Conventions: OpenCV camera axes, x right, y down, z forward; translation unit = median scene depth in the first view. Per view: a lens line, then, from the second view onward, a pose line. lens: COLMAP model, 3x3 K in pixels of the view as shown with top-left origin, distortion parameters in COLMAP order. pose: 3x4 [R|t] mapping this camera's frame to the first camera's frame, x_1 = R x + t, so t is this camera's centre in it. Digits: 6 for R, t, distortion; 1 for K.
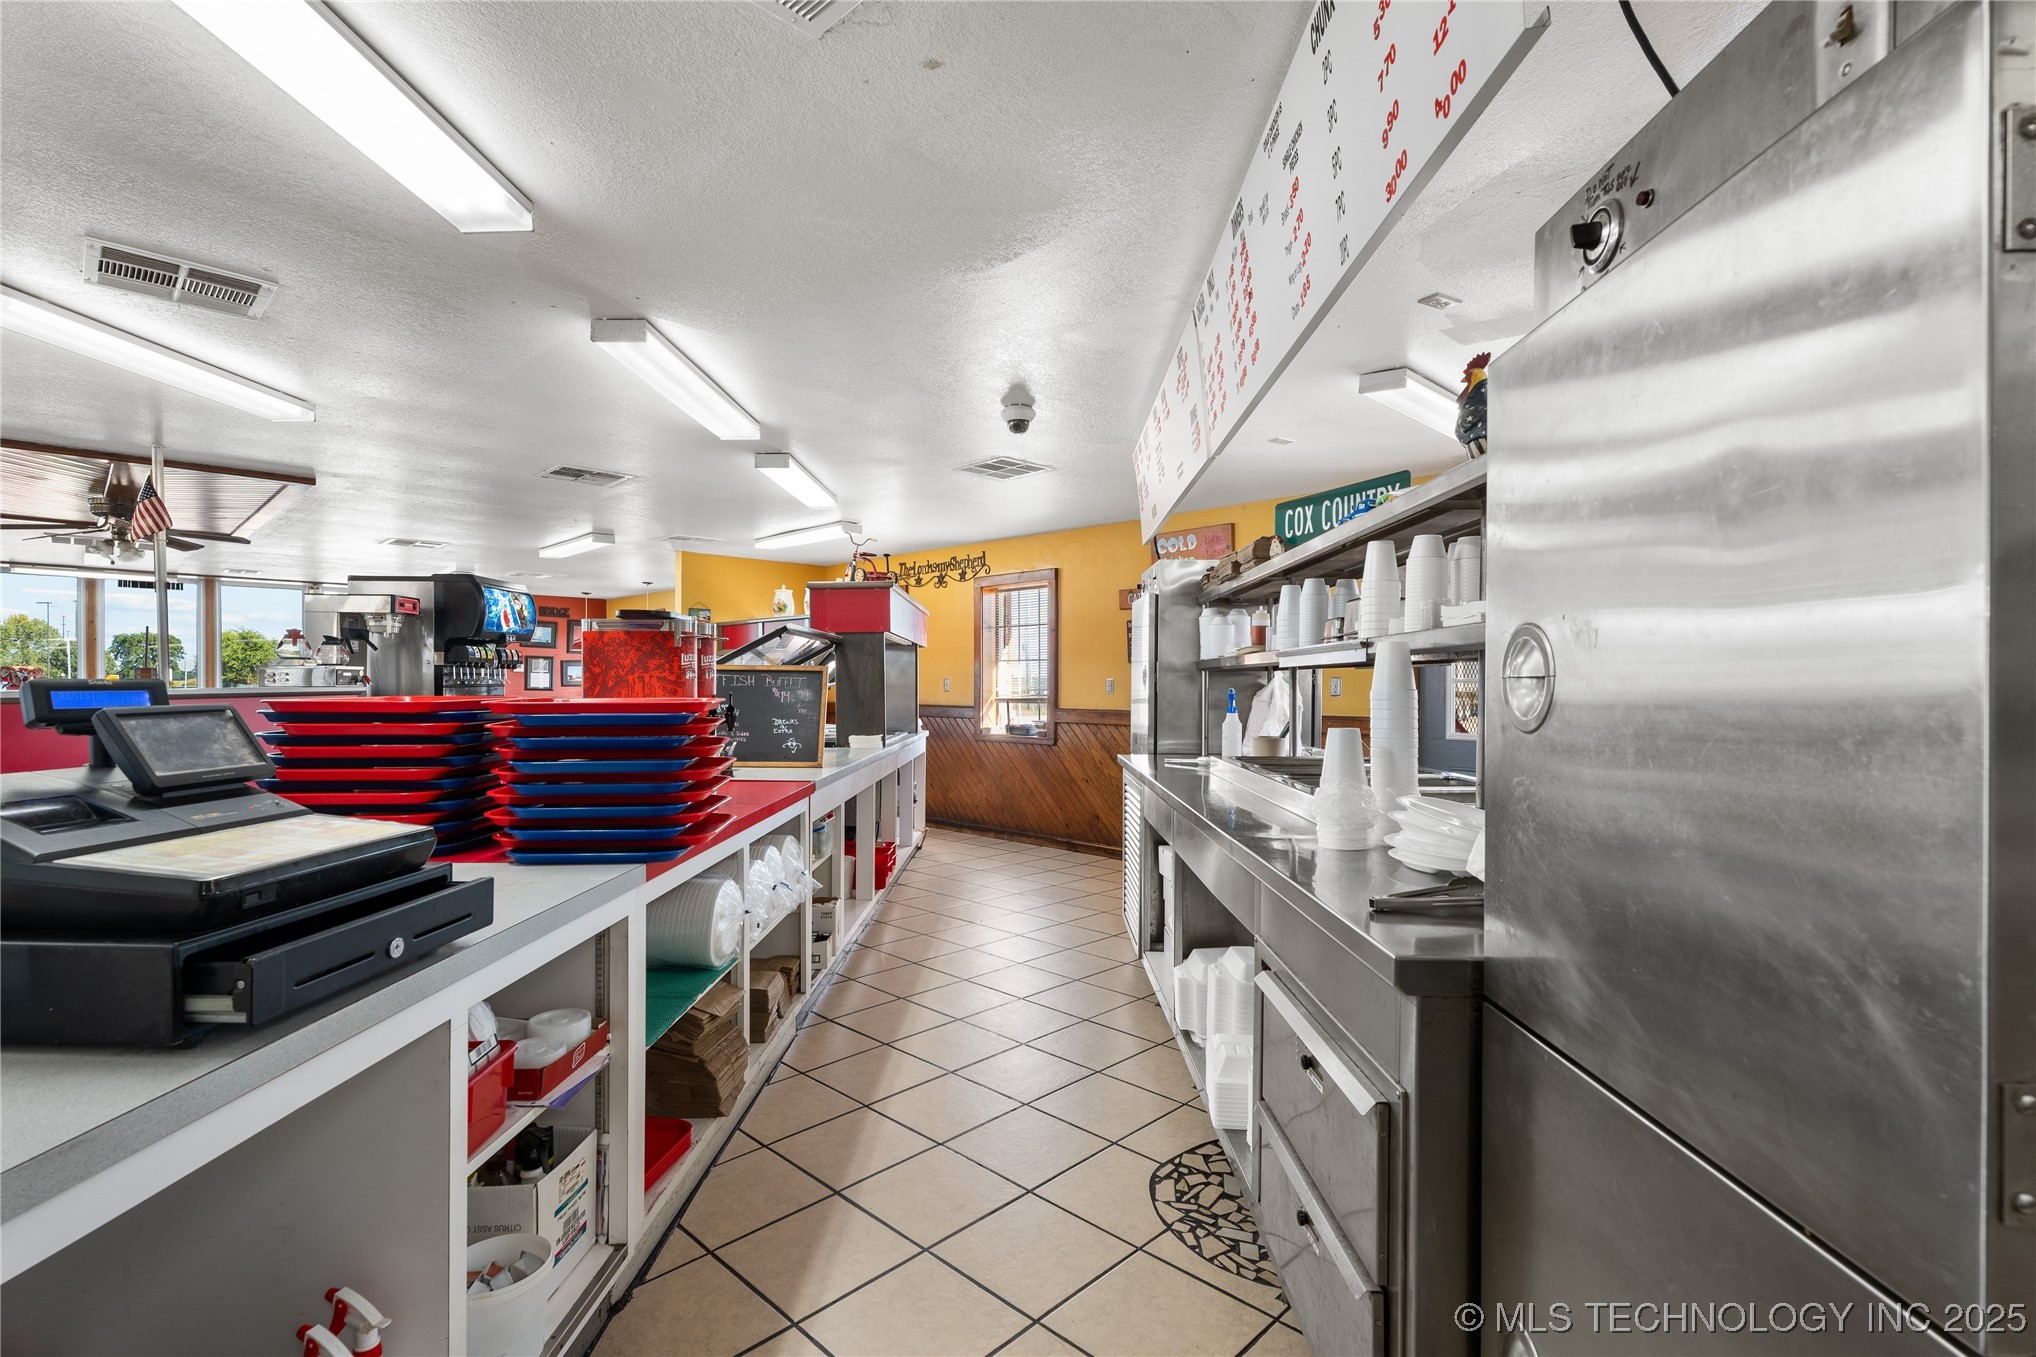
lens RADIAL K [[944.1, 0, 1009.6], [0, 944.1, 687.5], [0, 0, 1]] dist [-0.000031, -0.000191]
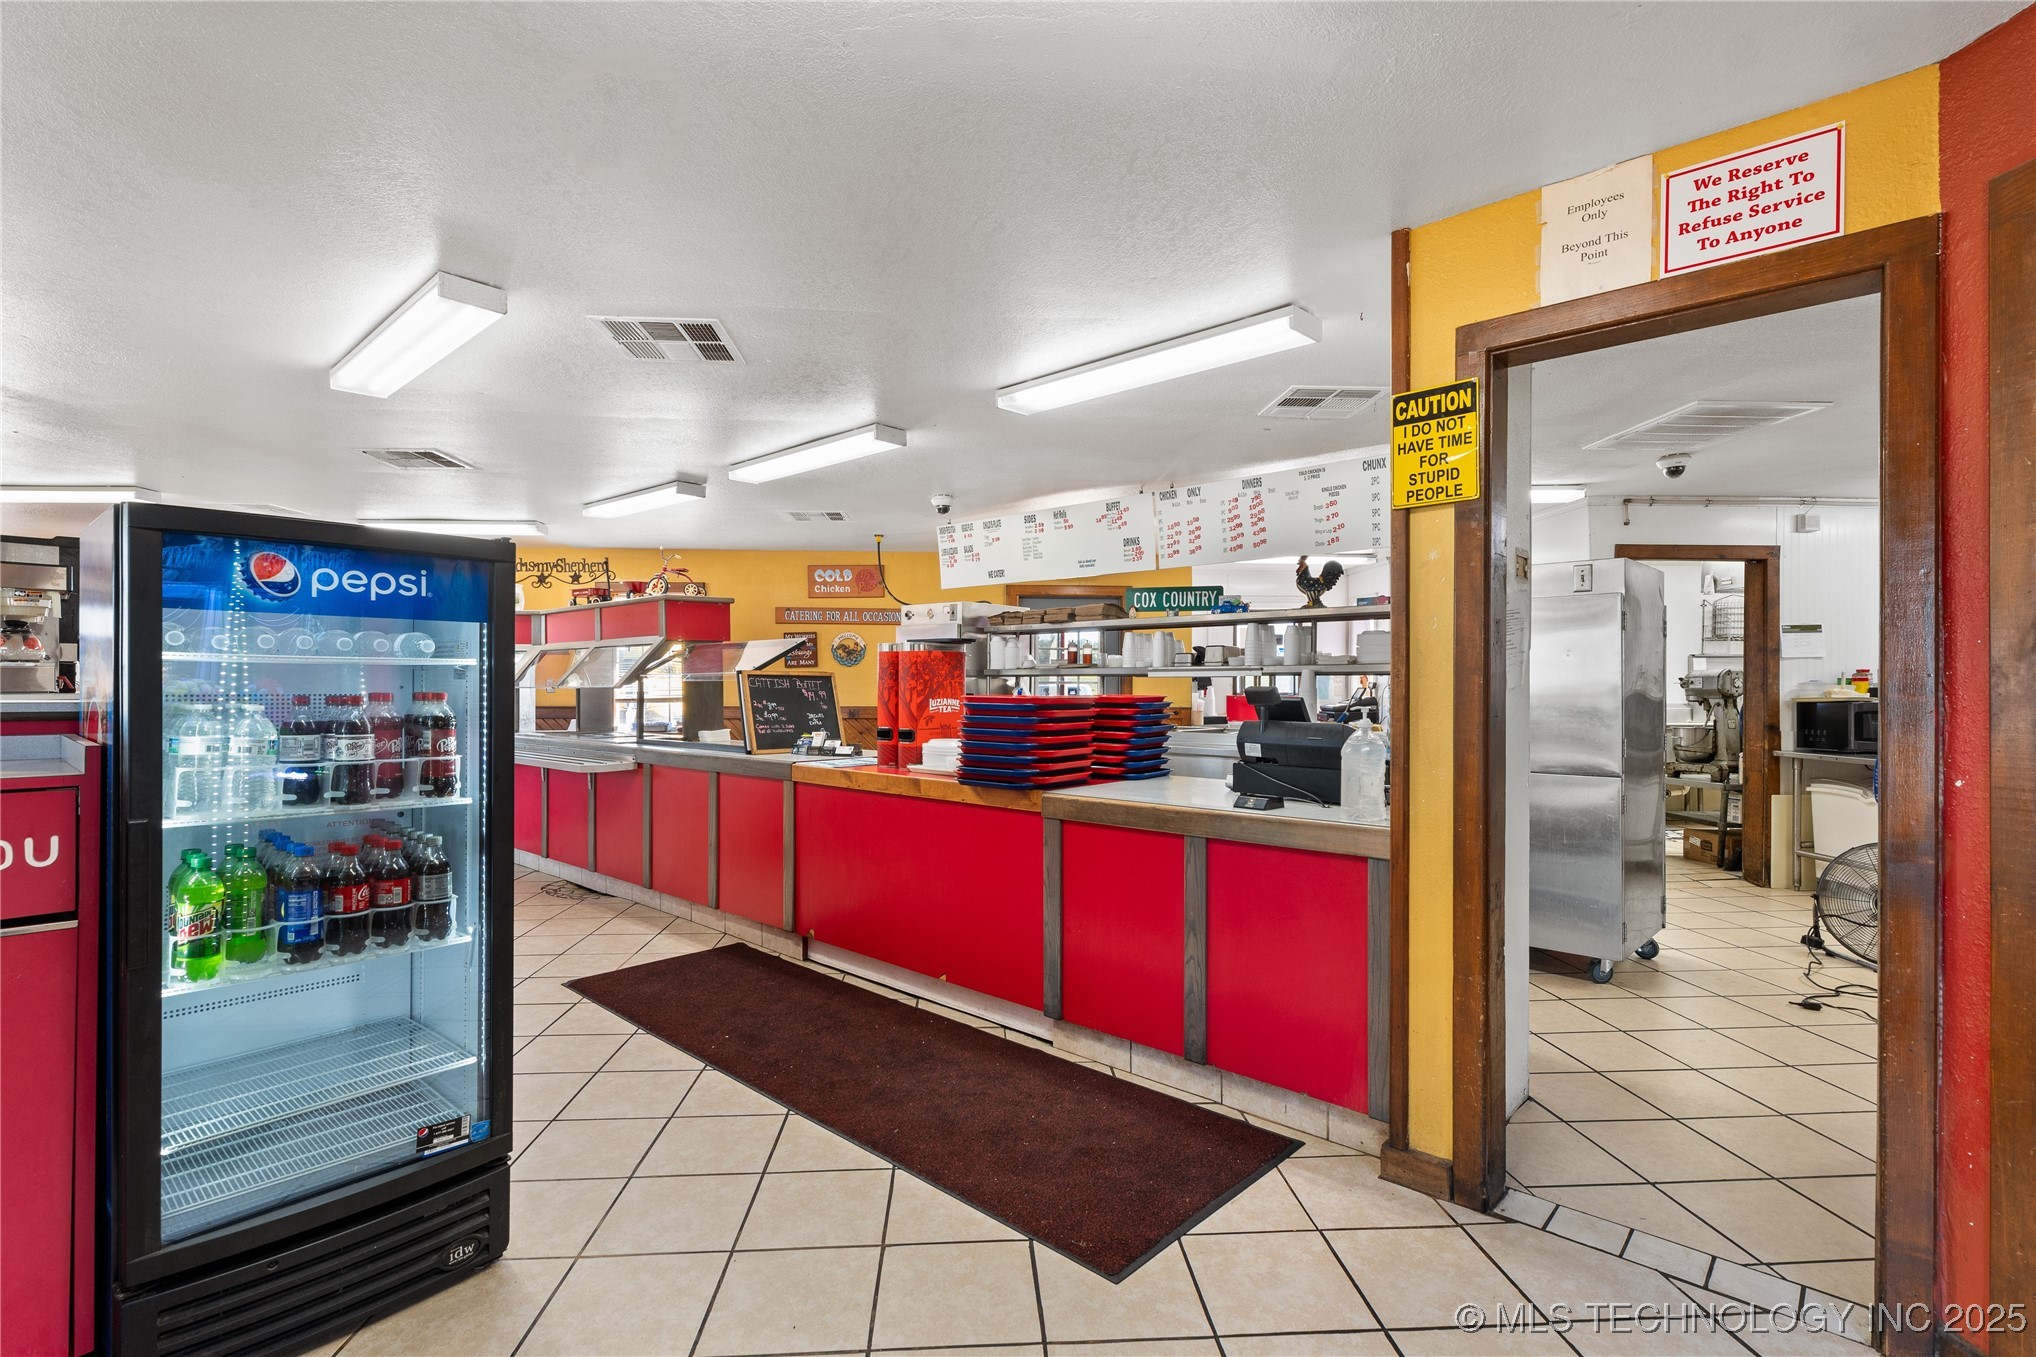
lens RADIAL K [[944.1, 0, 1009.2], [0, 944.1, 682.3], [0, 0, 1]] dist [-0.000031, -0.000191]
pose [[0.666671, -0.000037, 0.745352, -0.541258], [0.002848, 0.999993, -0.002498, -0.002797], [-0.745347, 0.003788, 0.666666, -0.028069]]
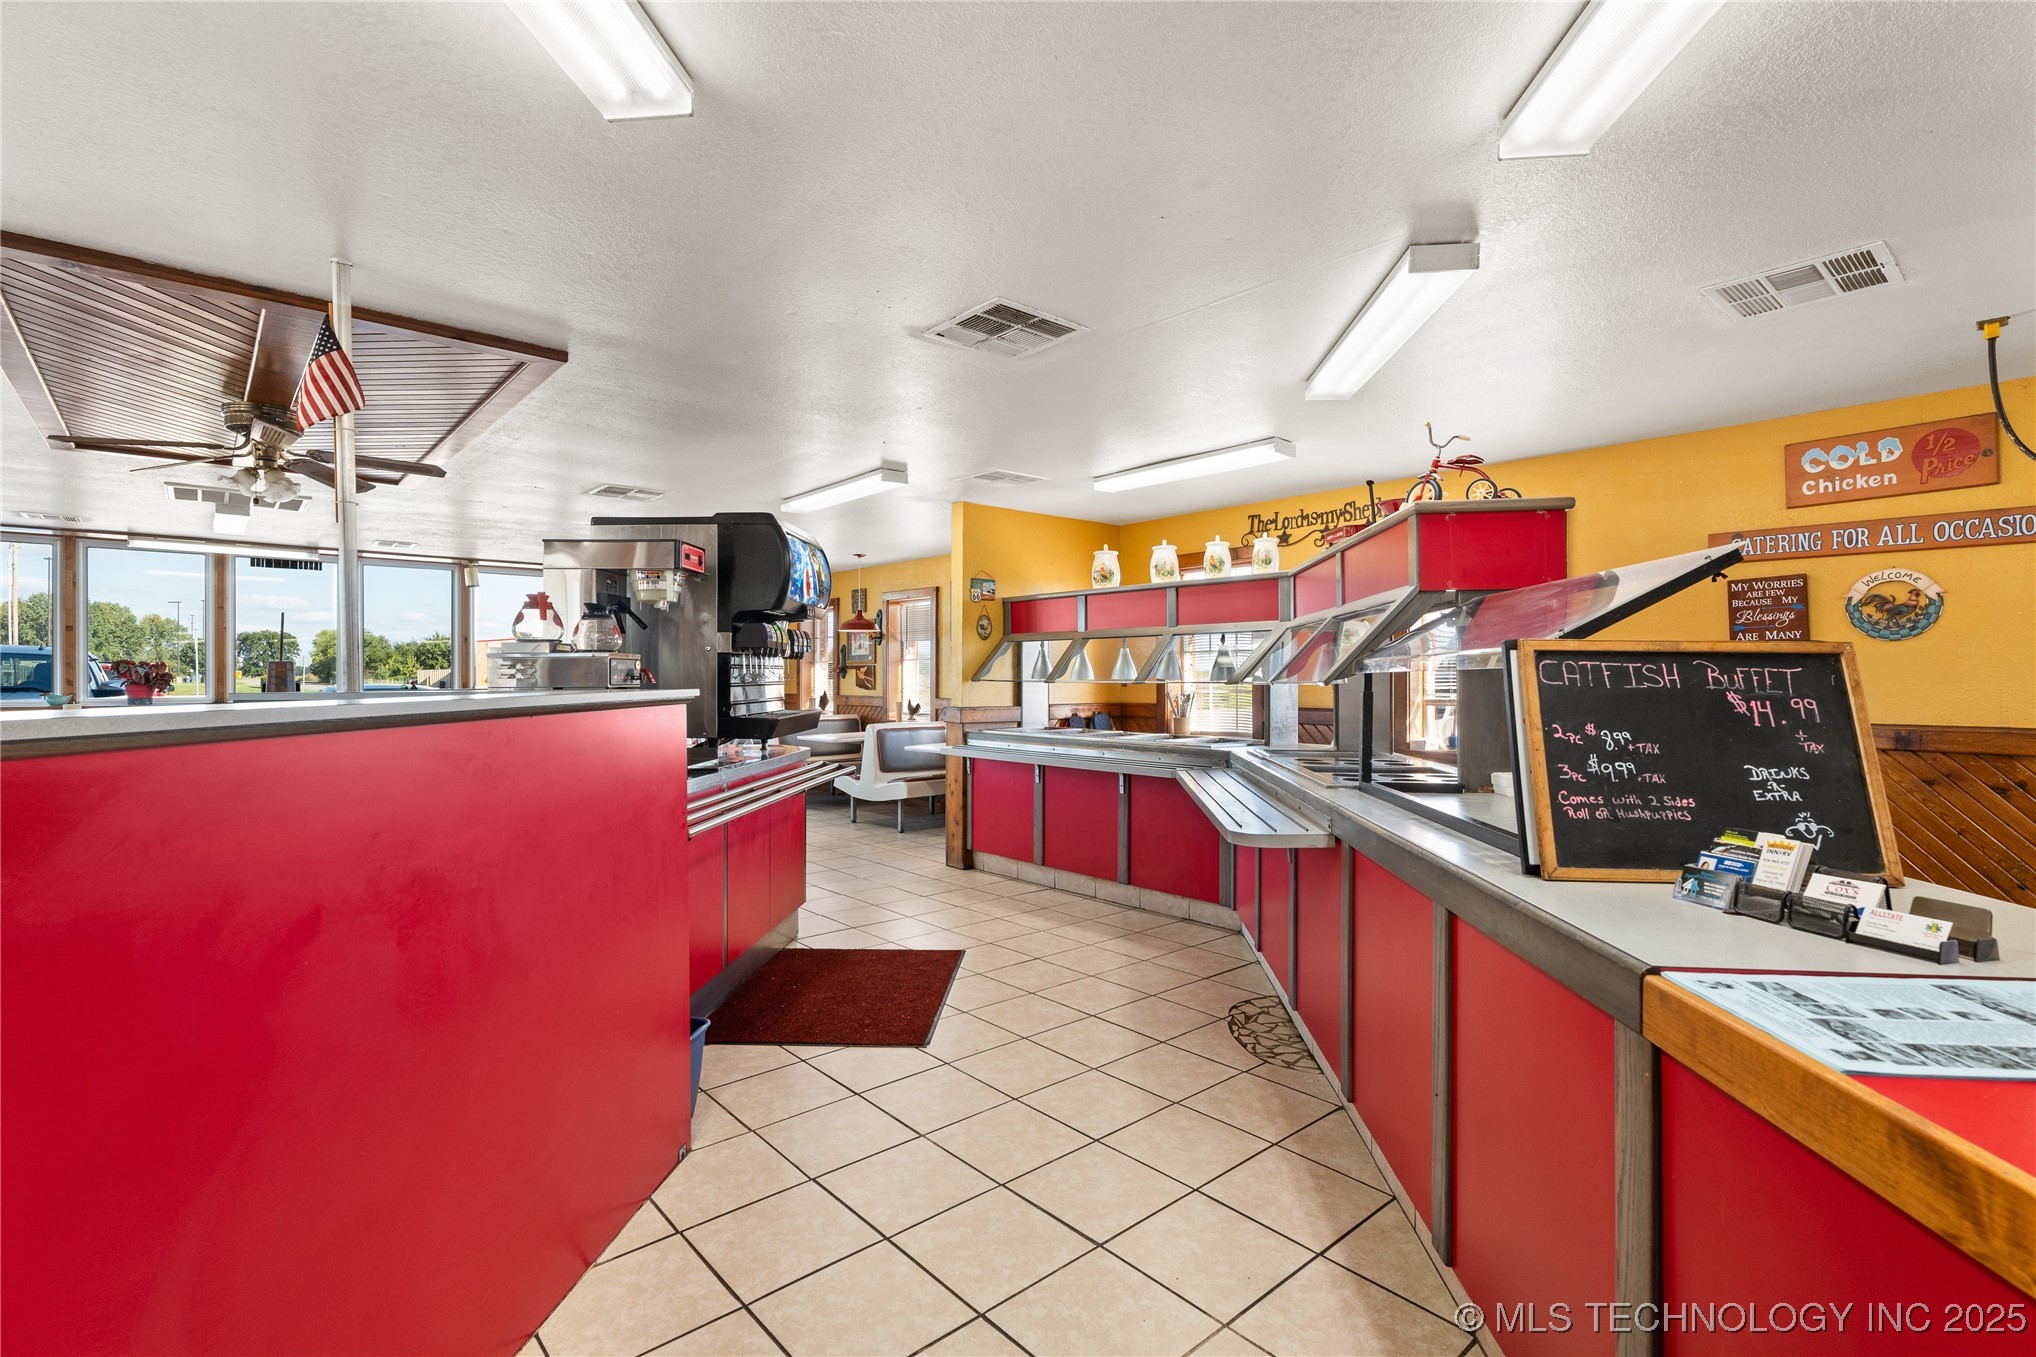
lens RADIAL K [[944.1, 0, 1013.0], [0, 944.1, 676.5], [0, 0, 1]] dist [-0.000031, -0.000191]
pose [[0.997500, -0.002470, -0.070629, -0.291703], [0.002156, 0.999987, -0.004518, -0.003041], [0.070640, 0.004354, 0.997492, 0.293931]]
